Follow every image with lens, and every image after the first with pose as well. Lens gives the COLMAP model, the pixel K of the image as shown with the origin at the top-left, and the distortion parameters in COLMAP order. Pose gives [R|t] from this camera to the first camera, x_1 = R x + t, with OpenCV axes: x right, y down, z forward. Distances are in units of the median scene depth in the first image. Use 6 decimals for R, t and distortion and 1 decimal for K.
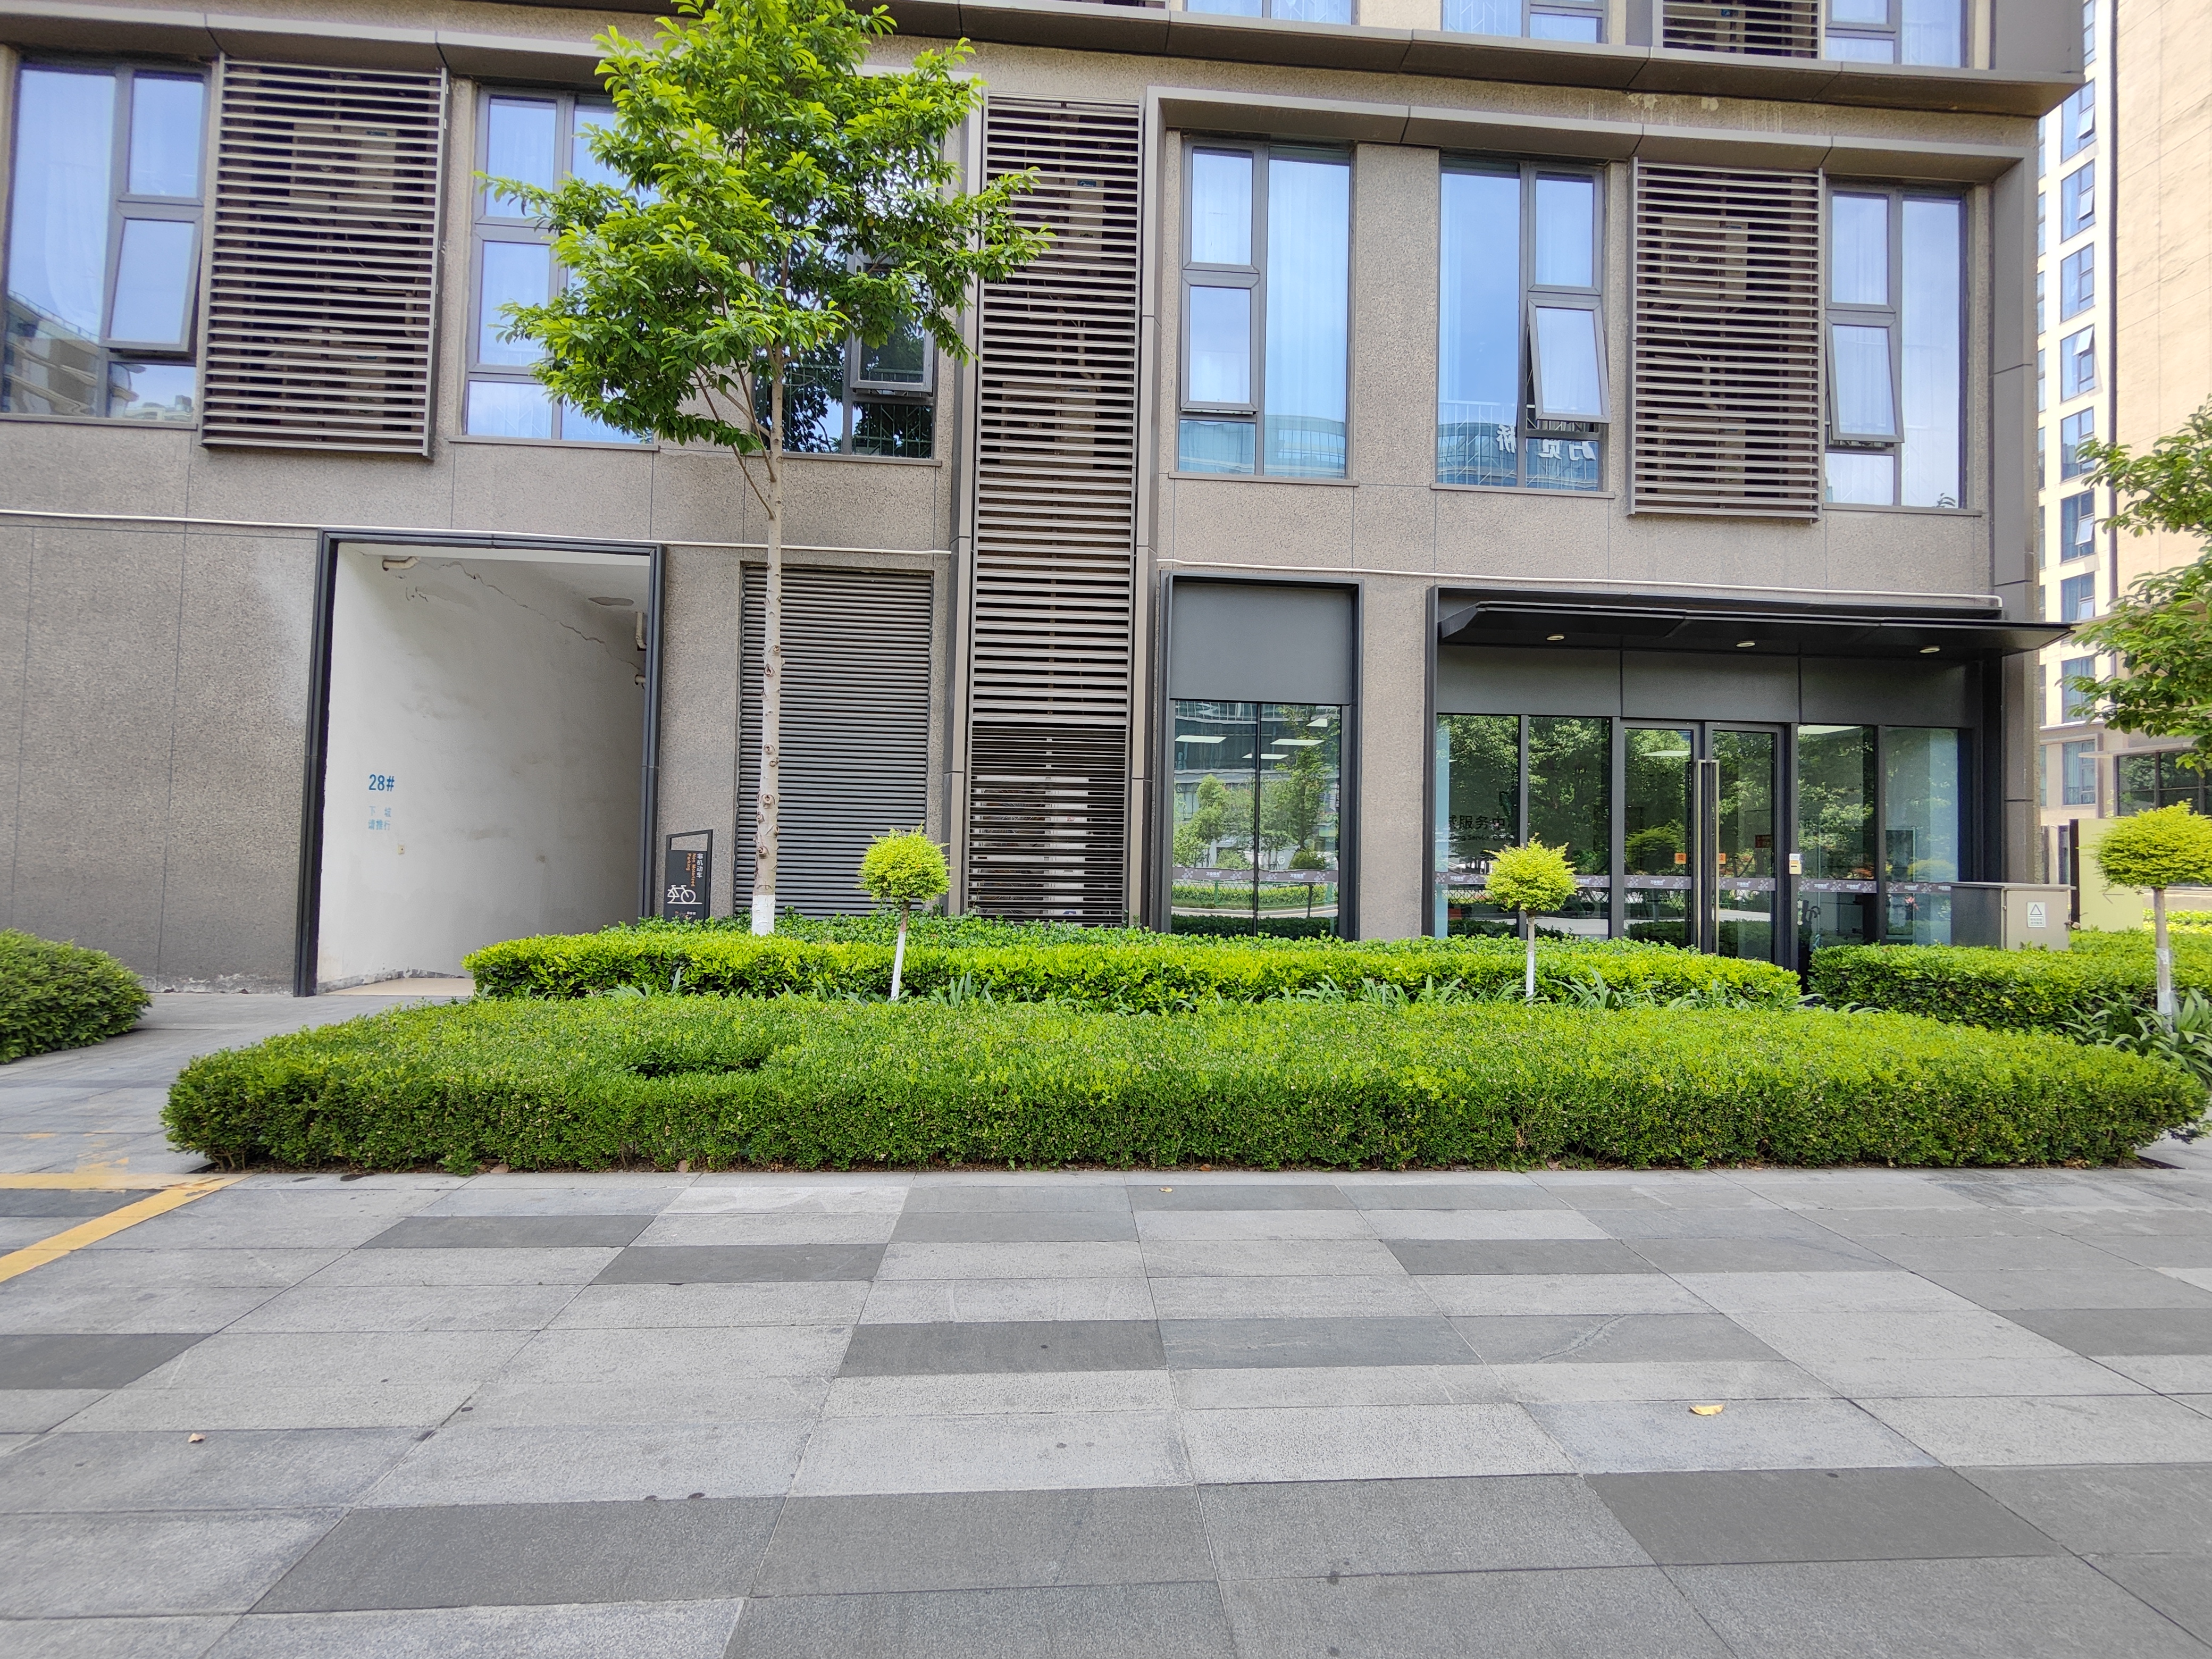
lens RADIAL K [[1013.9, 0, 1113.0], [0, 1013.9, 827.2], [0, 0, 1]] dist [-0.000448, -0.002580]
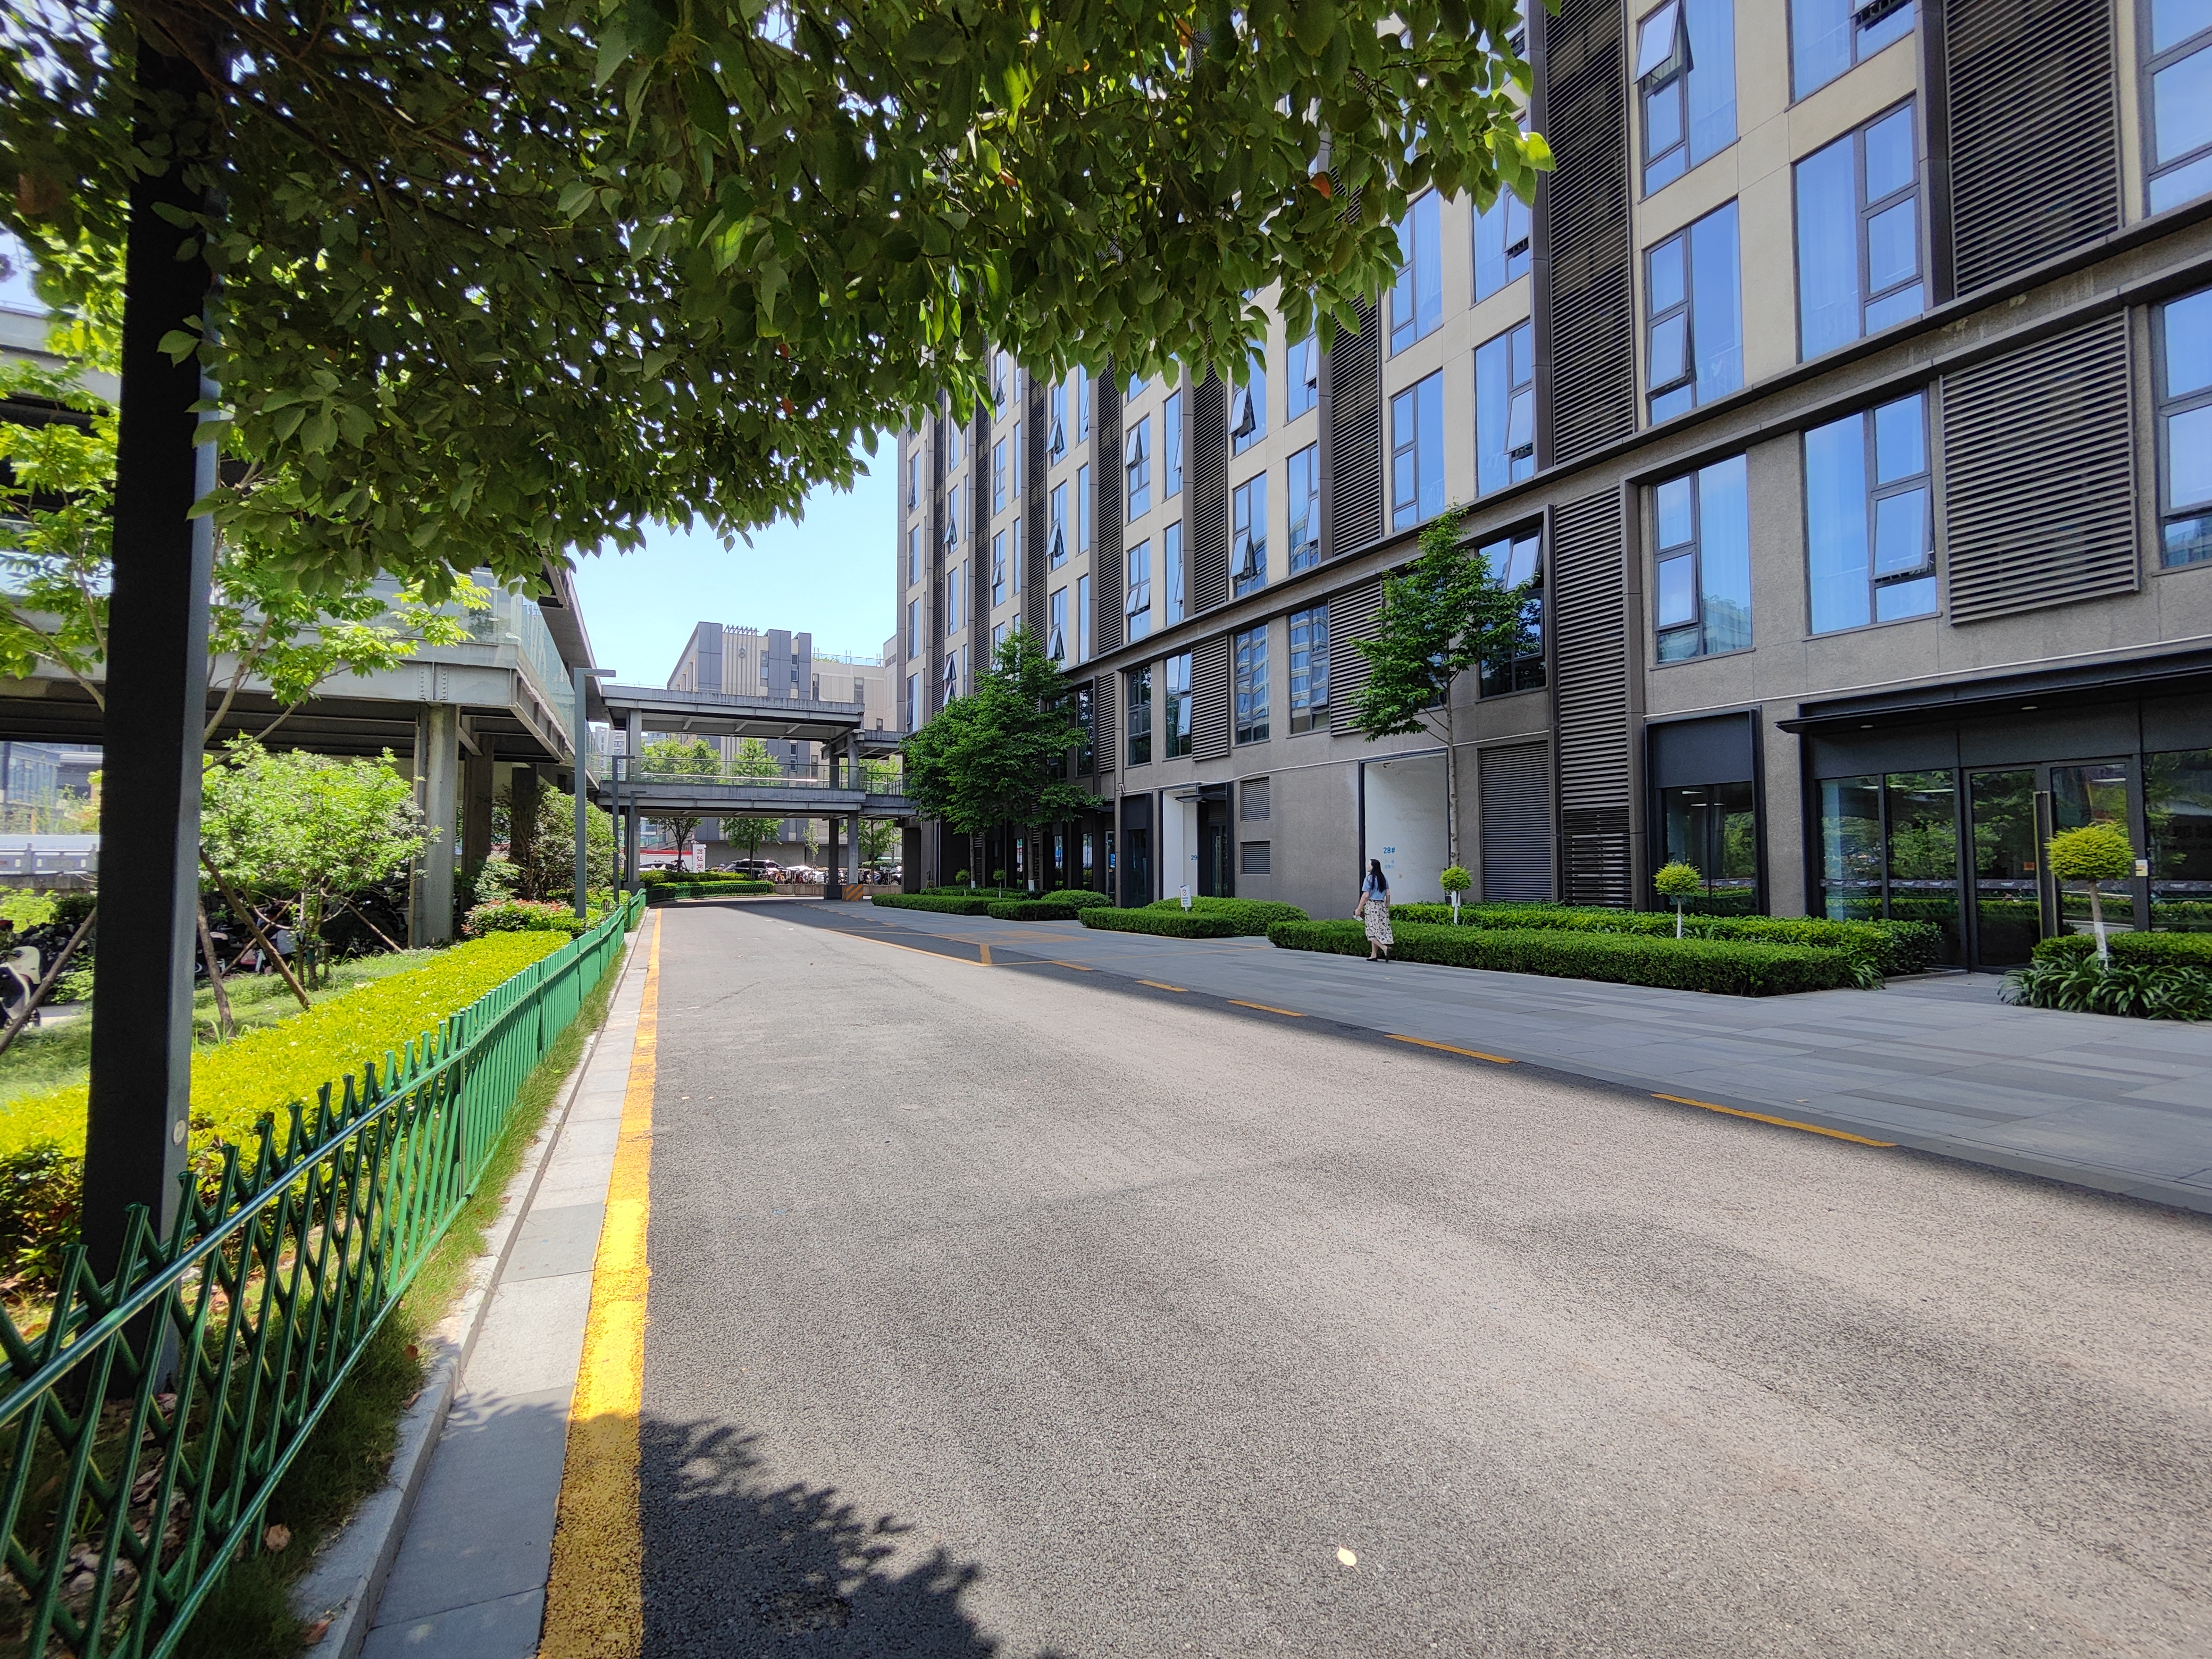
lens RADIAL K [[1013.9, 0, 1106.6], [0, 1013.9, 826.5], [0, 0, 1]] dist [-0.000448, -0.002580]
pose [[0.378617, -0.060861, -0.923550, 1.406403], [0.040111, 0.997977, -0.049322, -0.001743], [0.924684, -0.018370, 0.380293, -0.655706]]
